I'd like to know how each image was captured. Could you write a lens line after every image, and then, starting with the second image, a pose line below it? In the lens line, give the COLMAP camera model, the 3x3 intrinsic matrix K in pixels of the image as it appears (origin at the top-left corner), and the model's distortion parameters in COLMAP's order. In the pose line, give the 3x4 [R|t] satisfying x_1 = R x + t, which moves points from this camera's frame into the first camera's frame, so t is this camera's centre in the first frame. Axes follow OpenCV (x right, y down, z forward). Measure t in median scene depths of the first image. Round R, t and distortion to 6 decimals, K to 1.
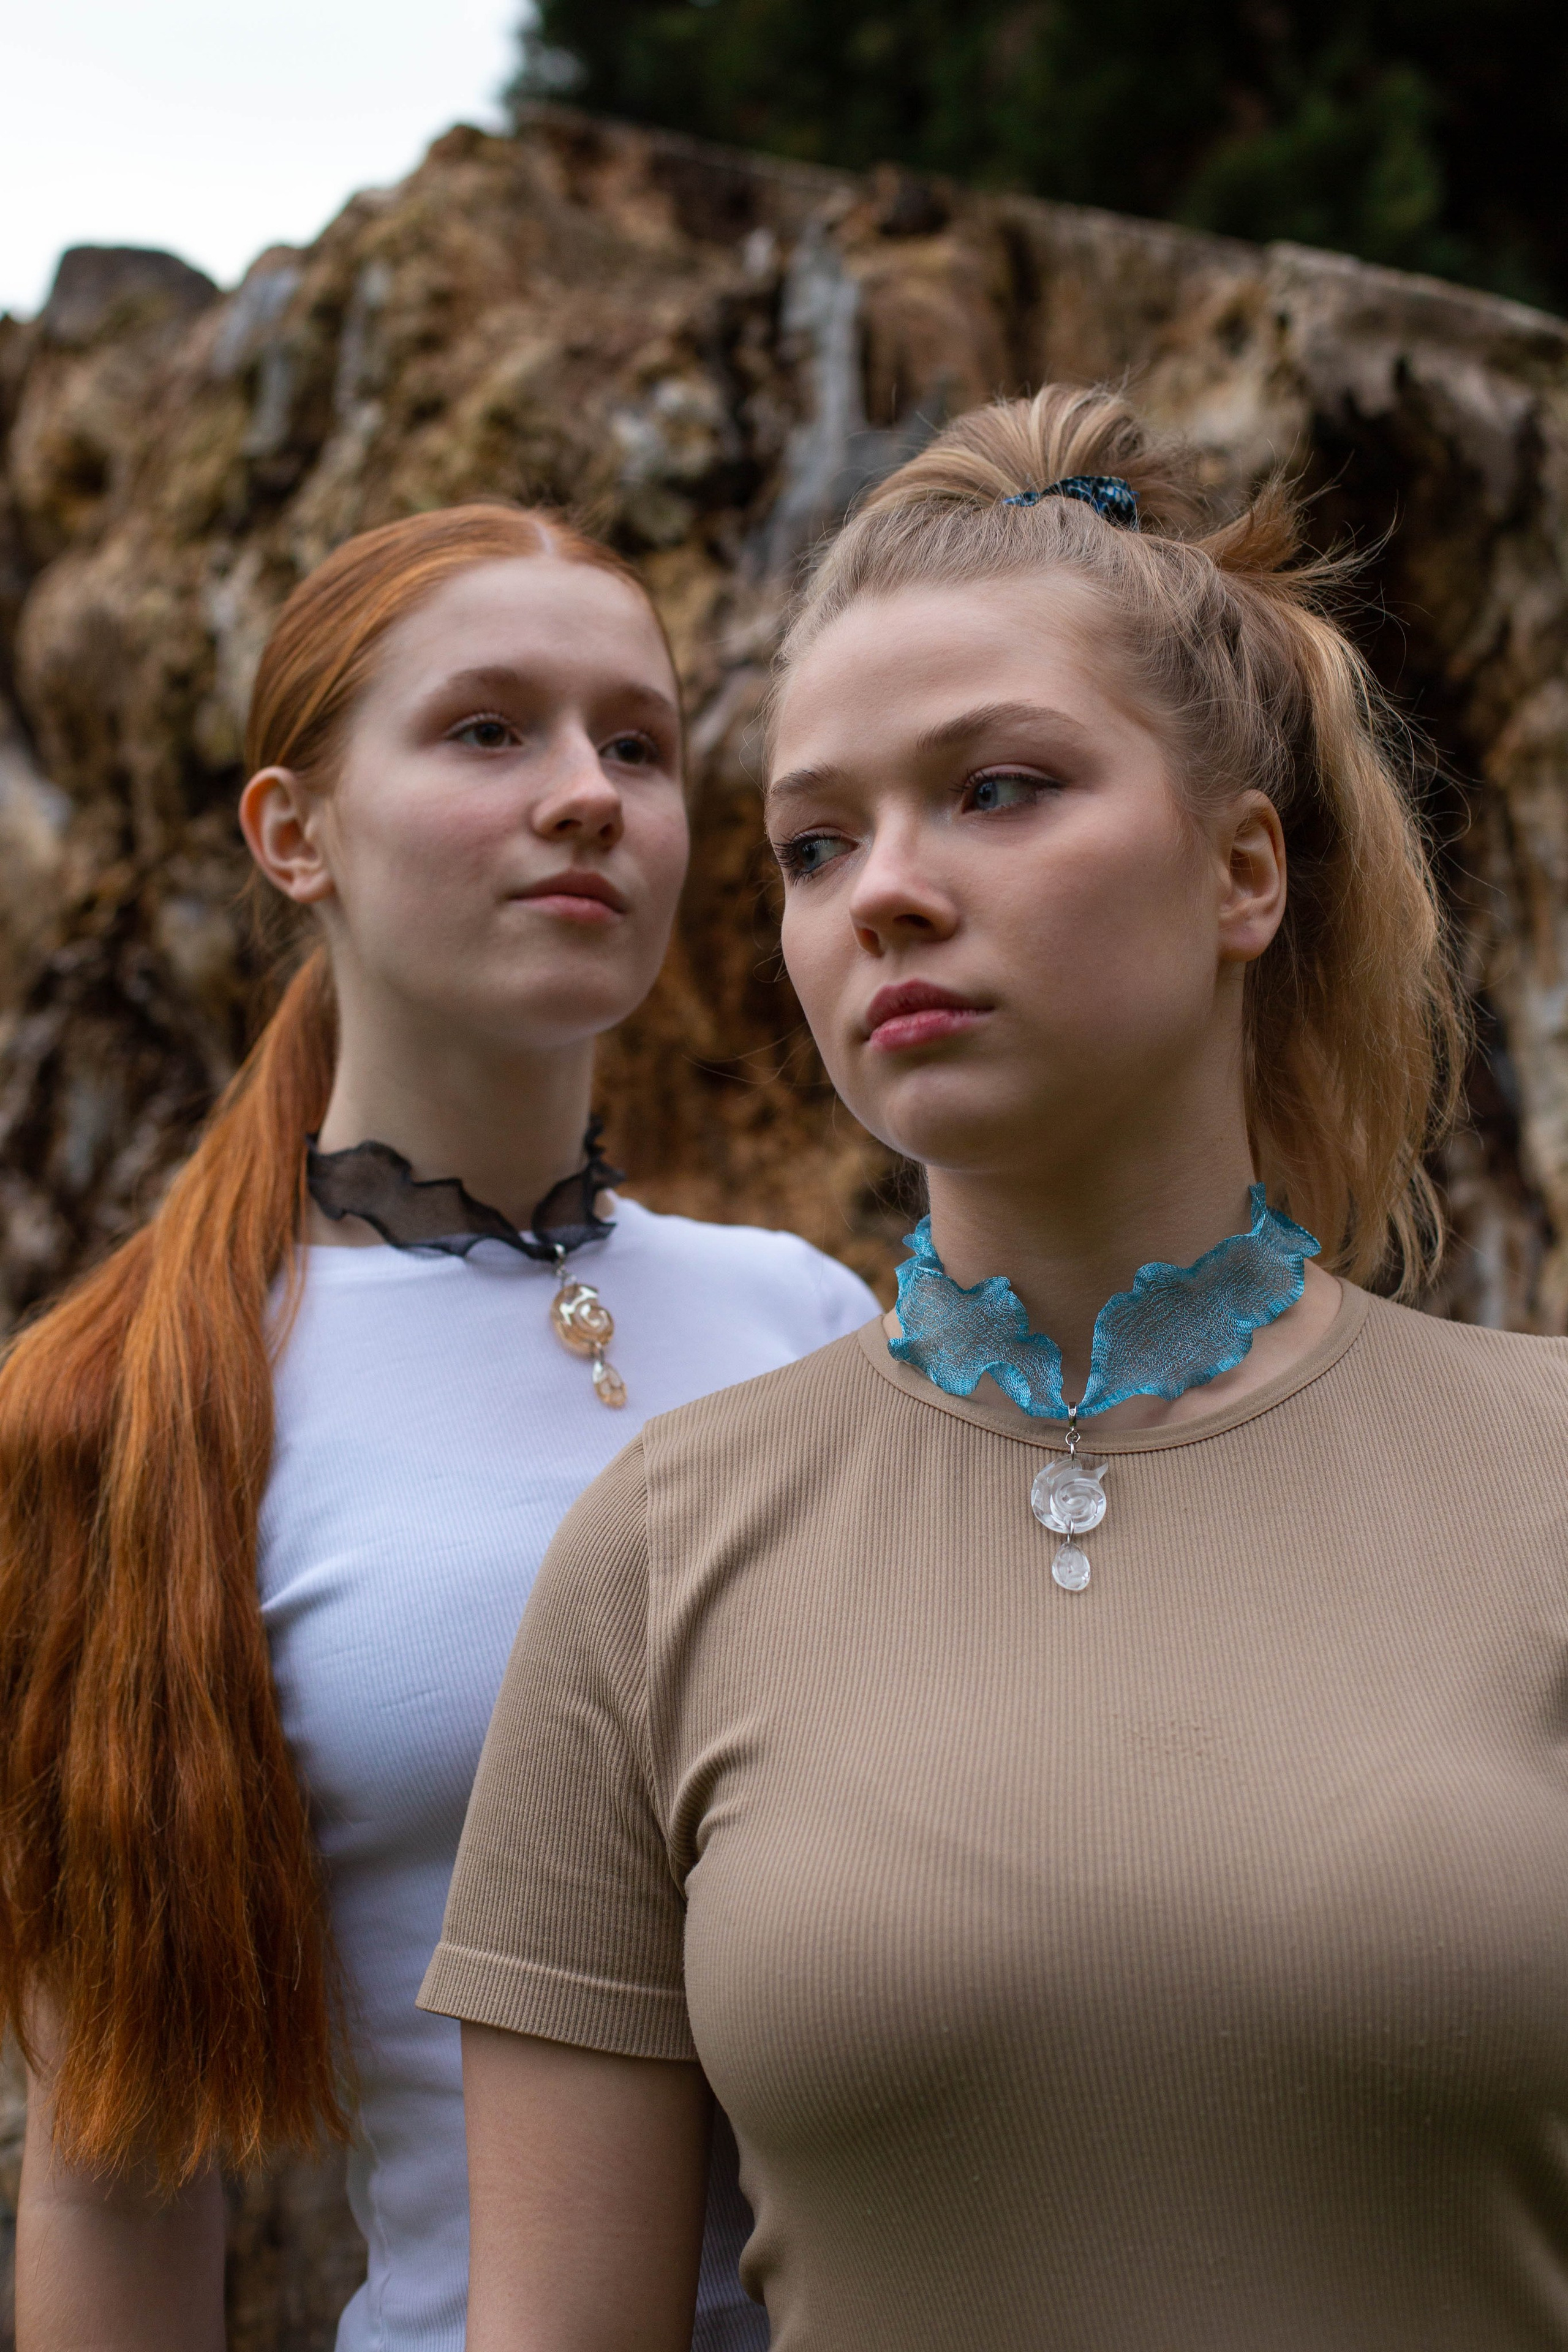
lens RADIAL K [[3502.7, 0, 784.0], [0, 3502.7, 1176.0], [0, 0, 1]] dist [-0.162884, 0.124733]
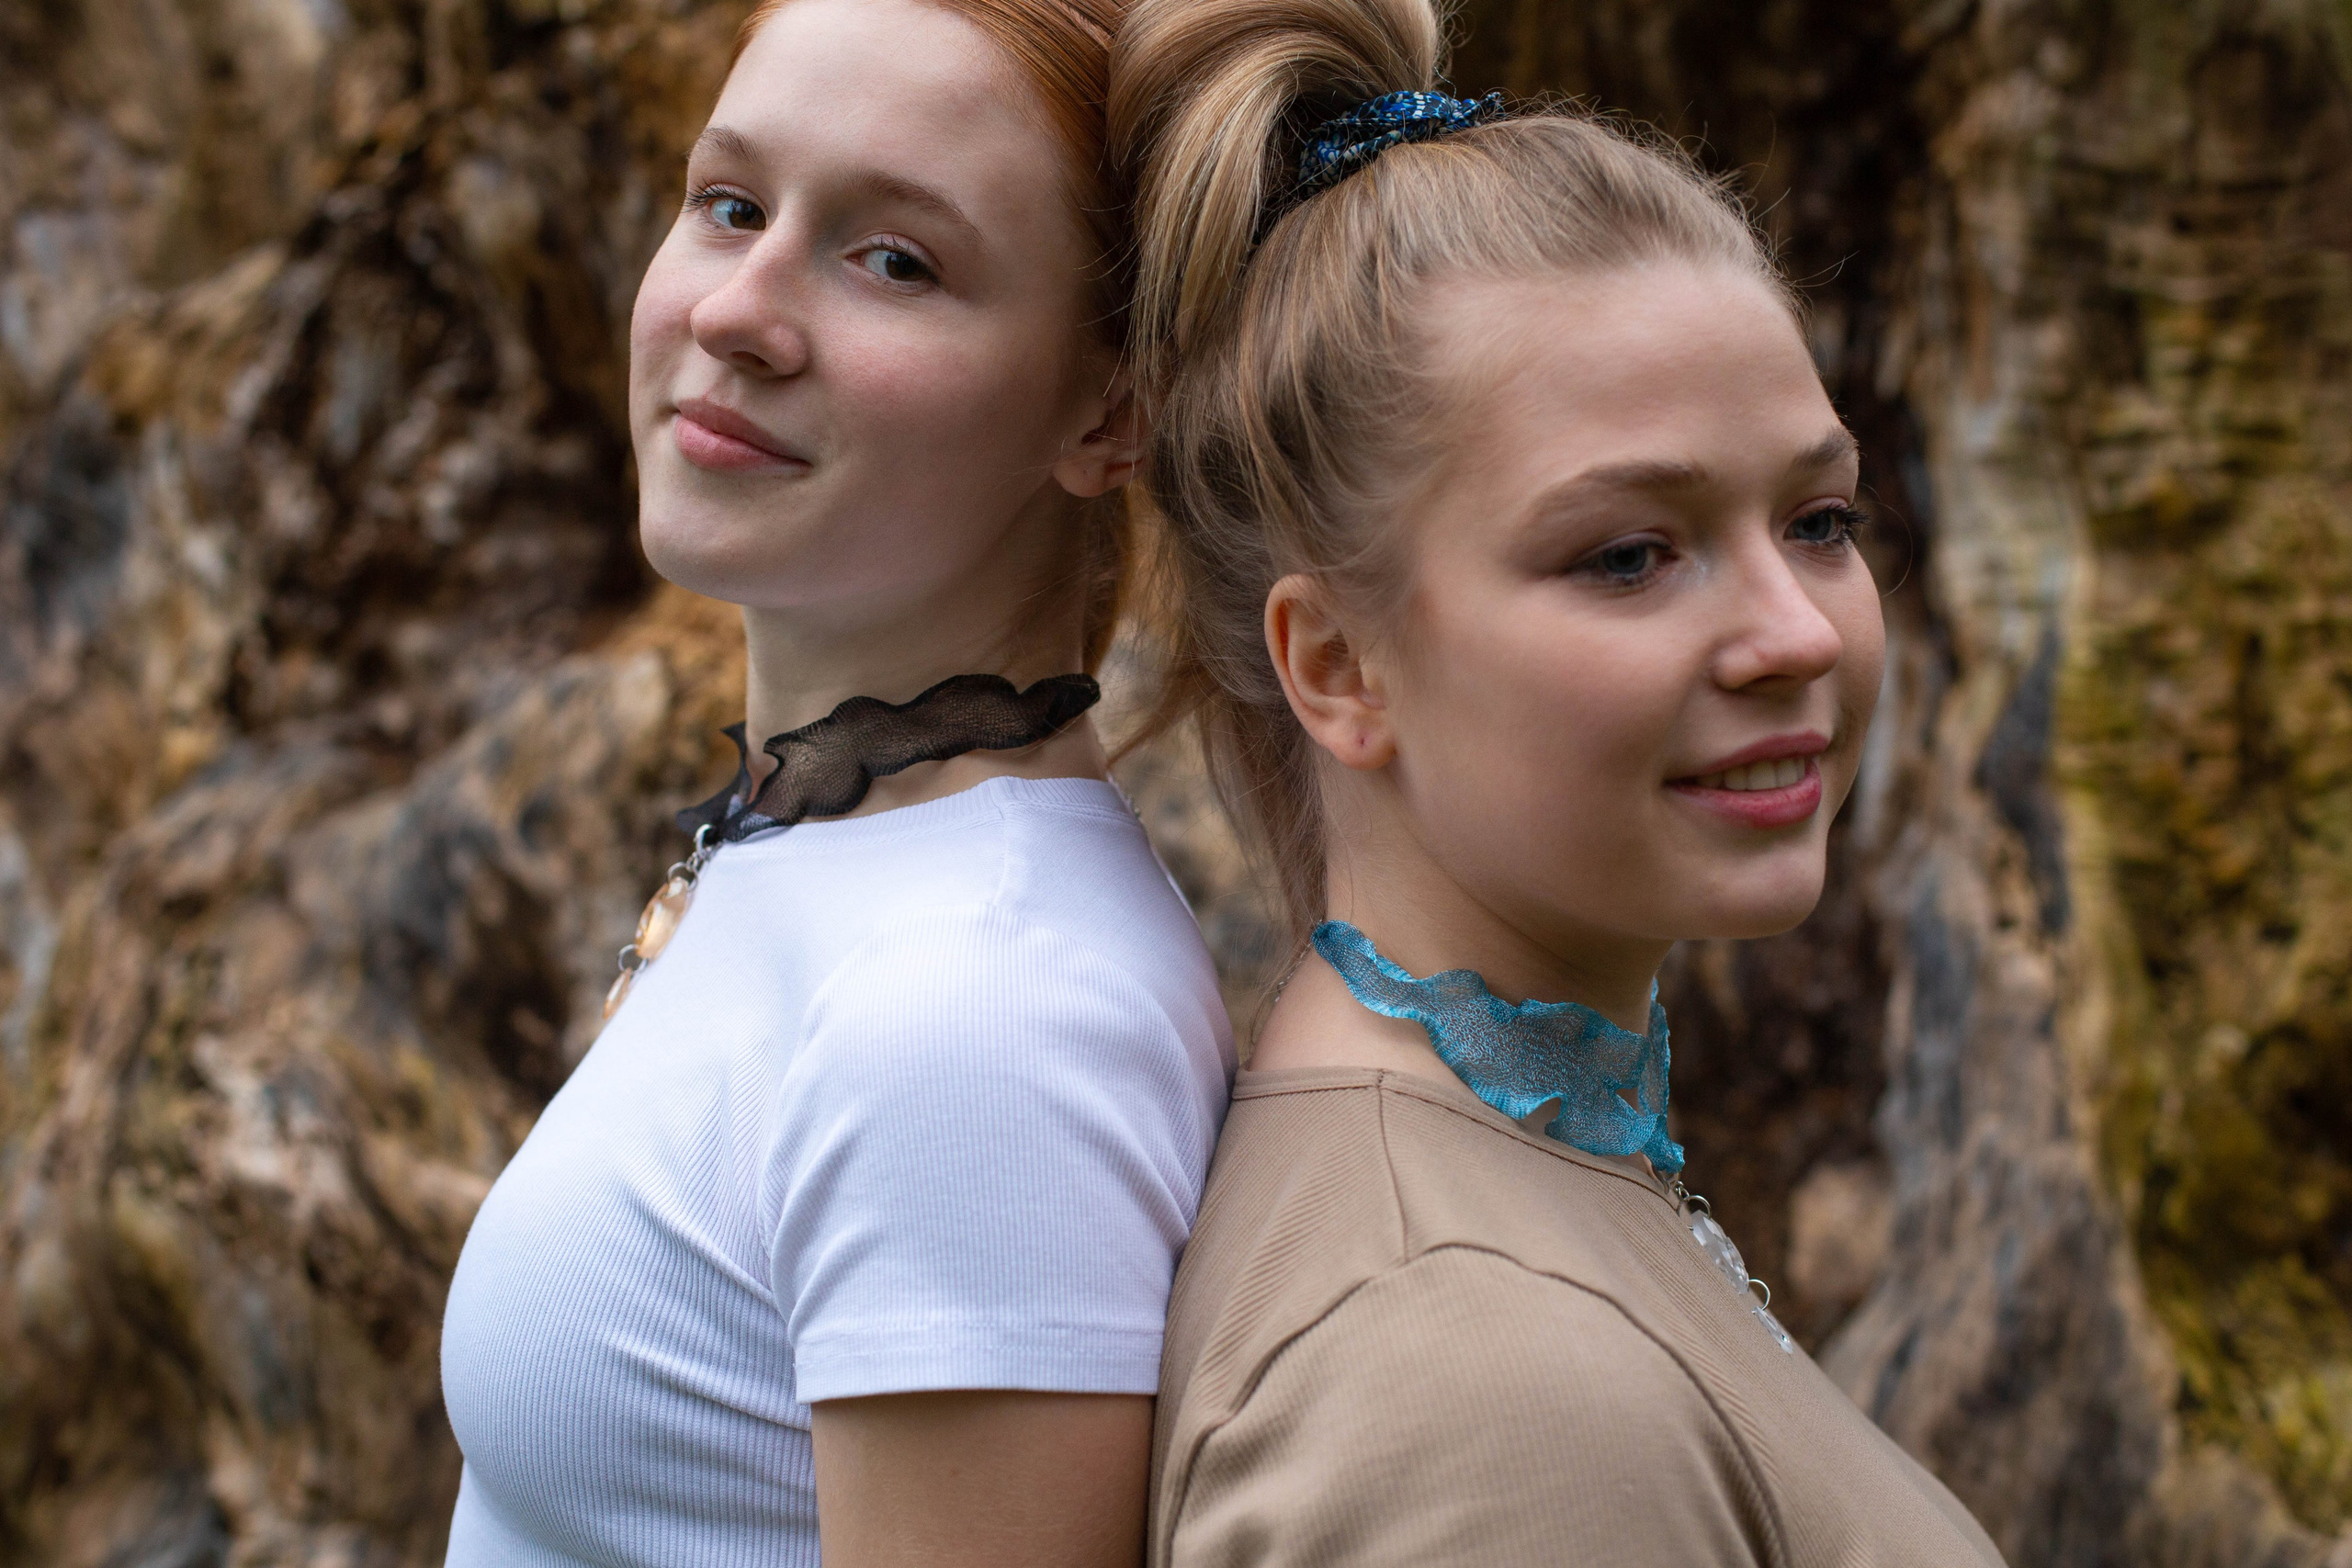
lens RADIAL K [[3502.3, 0, 1176.0], [0, 3502.3, 784.0], [0, 0, 1]] dist [-0.162884, 0.124733]
pose [[0.994849, 0.064100, 0.078531, -0.054002], [-0.075807, 0.984757, 0.156545, -0.075295], [-0.067300, -0.161692, 0.984544, 0.079399]]
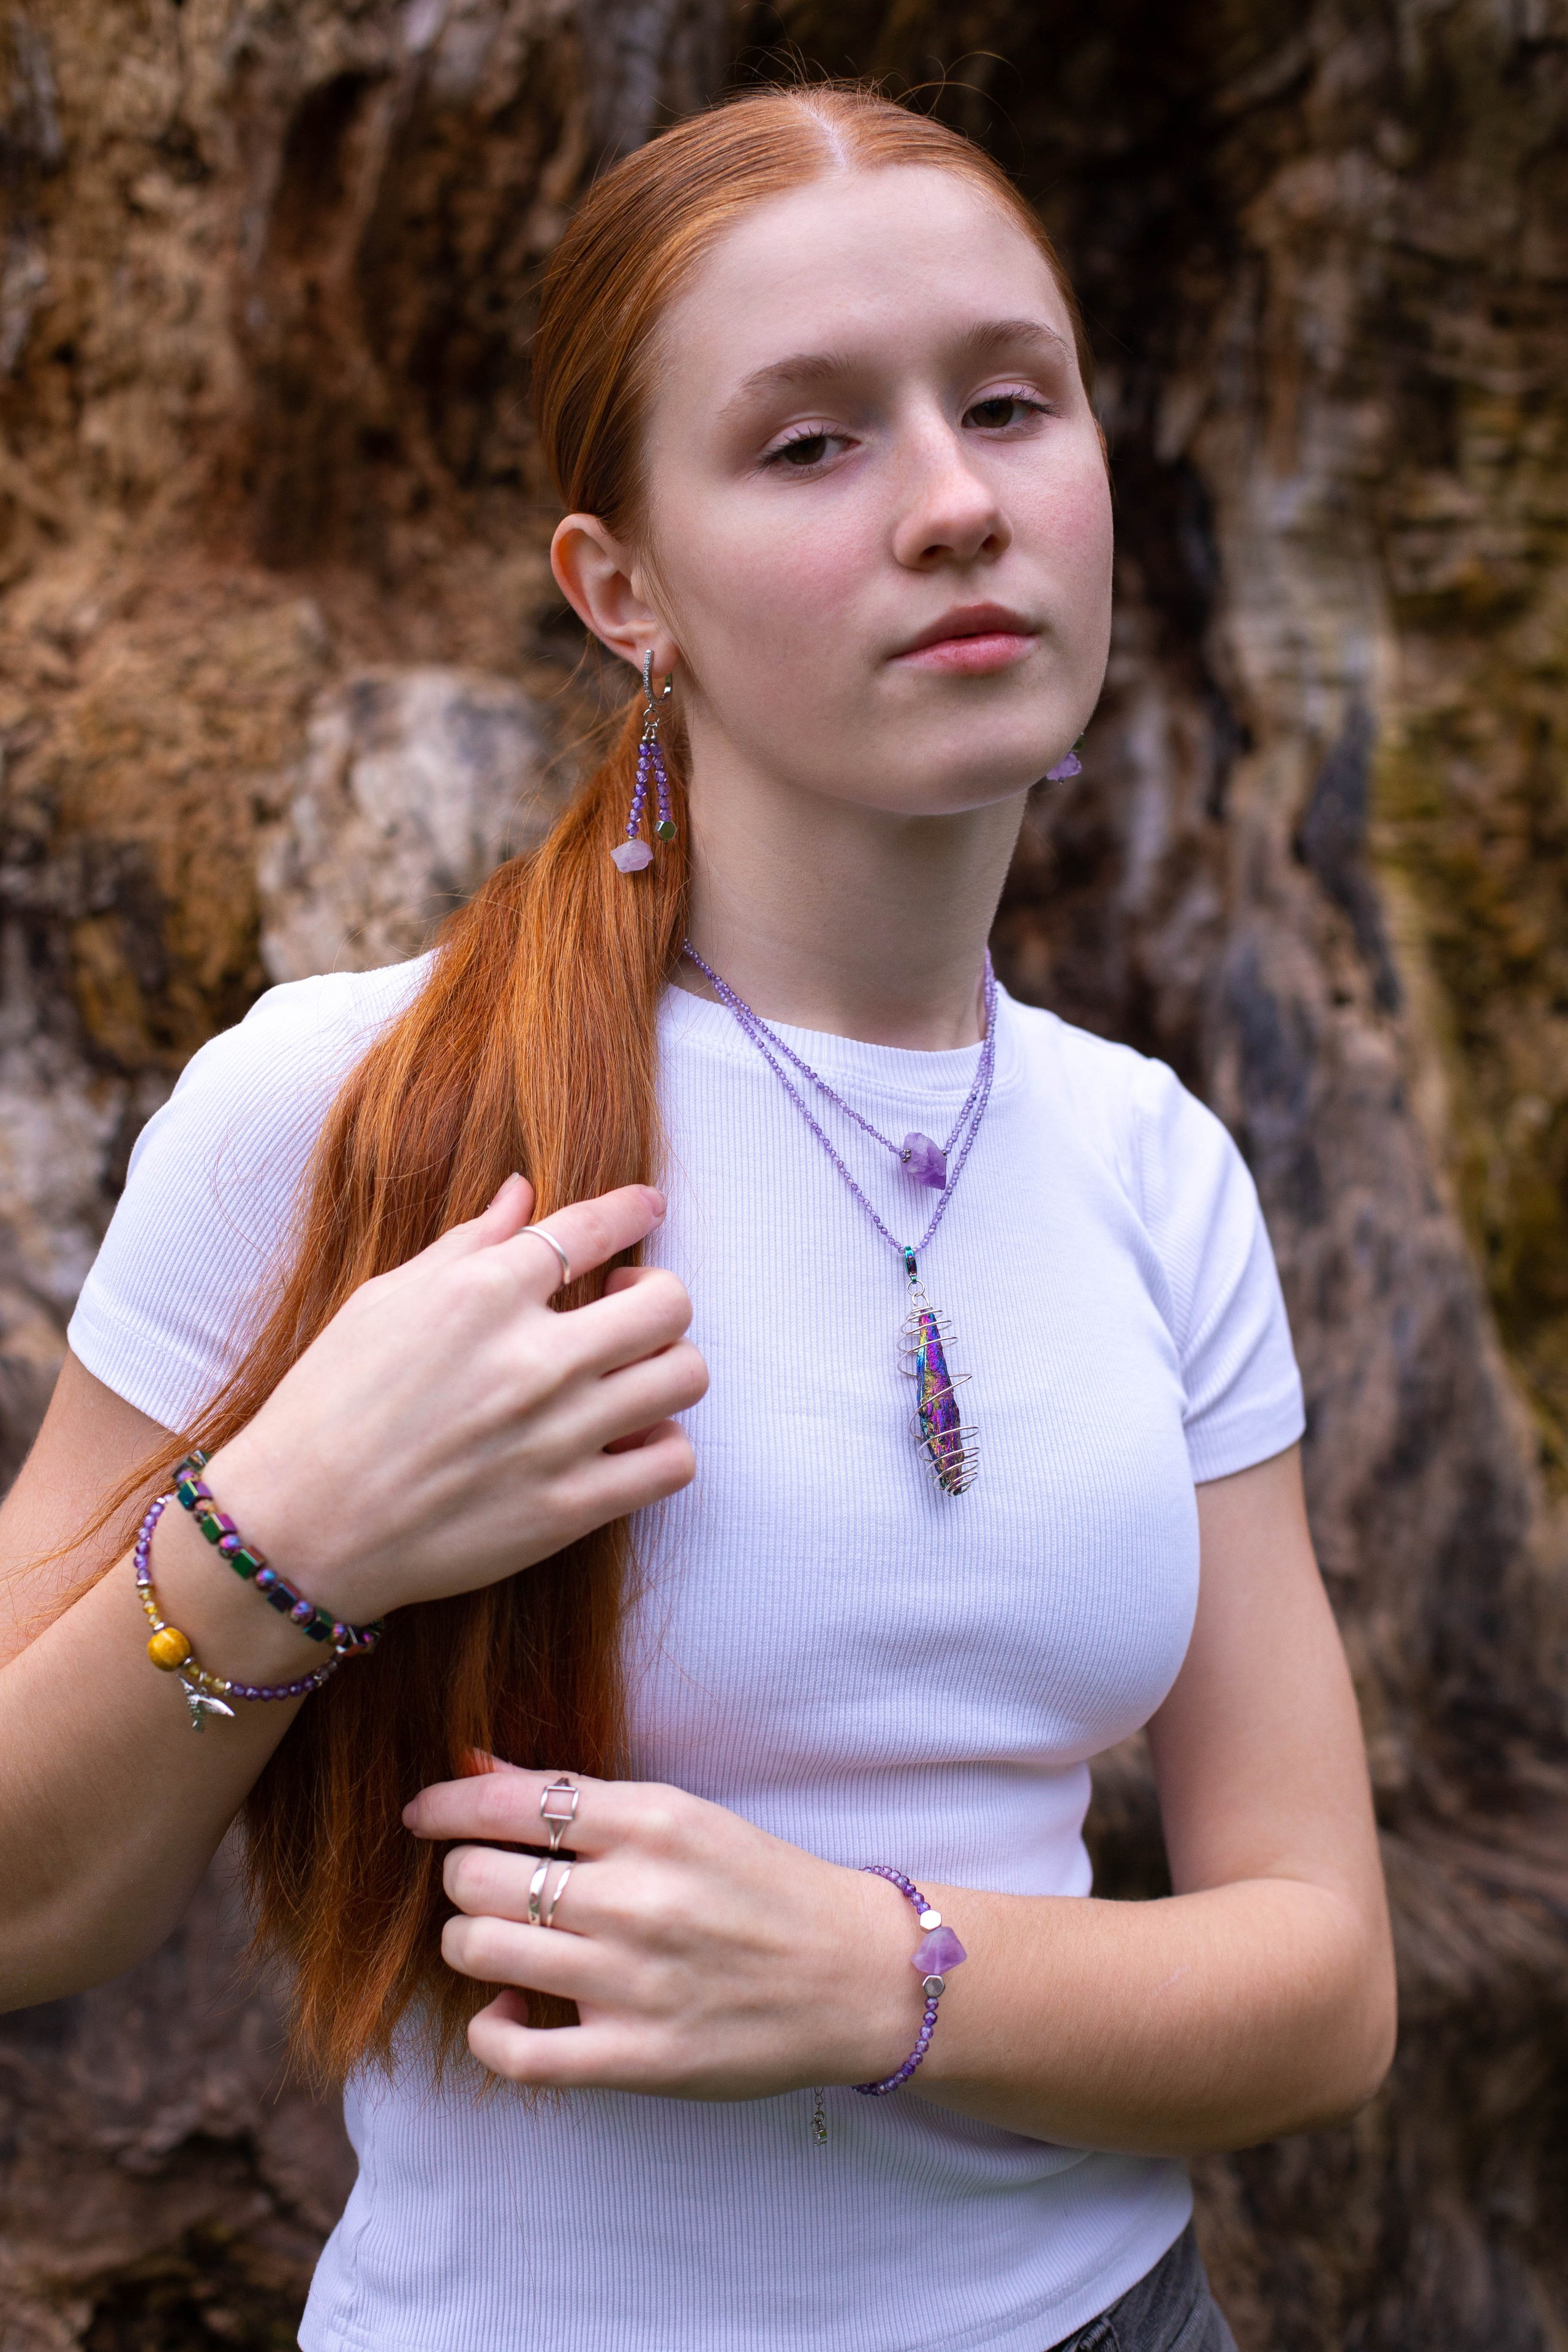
lens RADIAL K [[3502.7, 0, 784.0], [0, 3502.7, 1176.0], [0, 0, 1]] dist [-0.162884, 0.124733]
pose [[0.892228, 0.023842, 0.450955, -0.287657], [-0.148823, 0.958343, 0.243782, -0.074471], [-0.426357, -0.284621, 0.858610, 0.184266]]
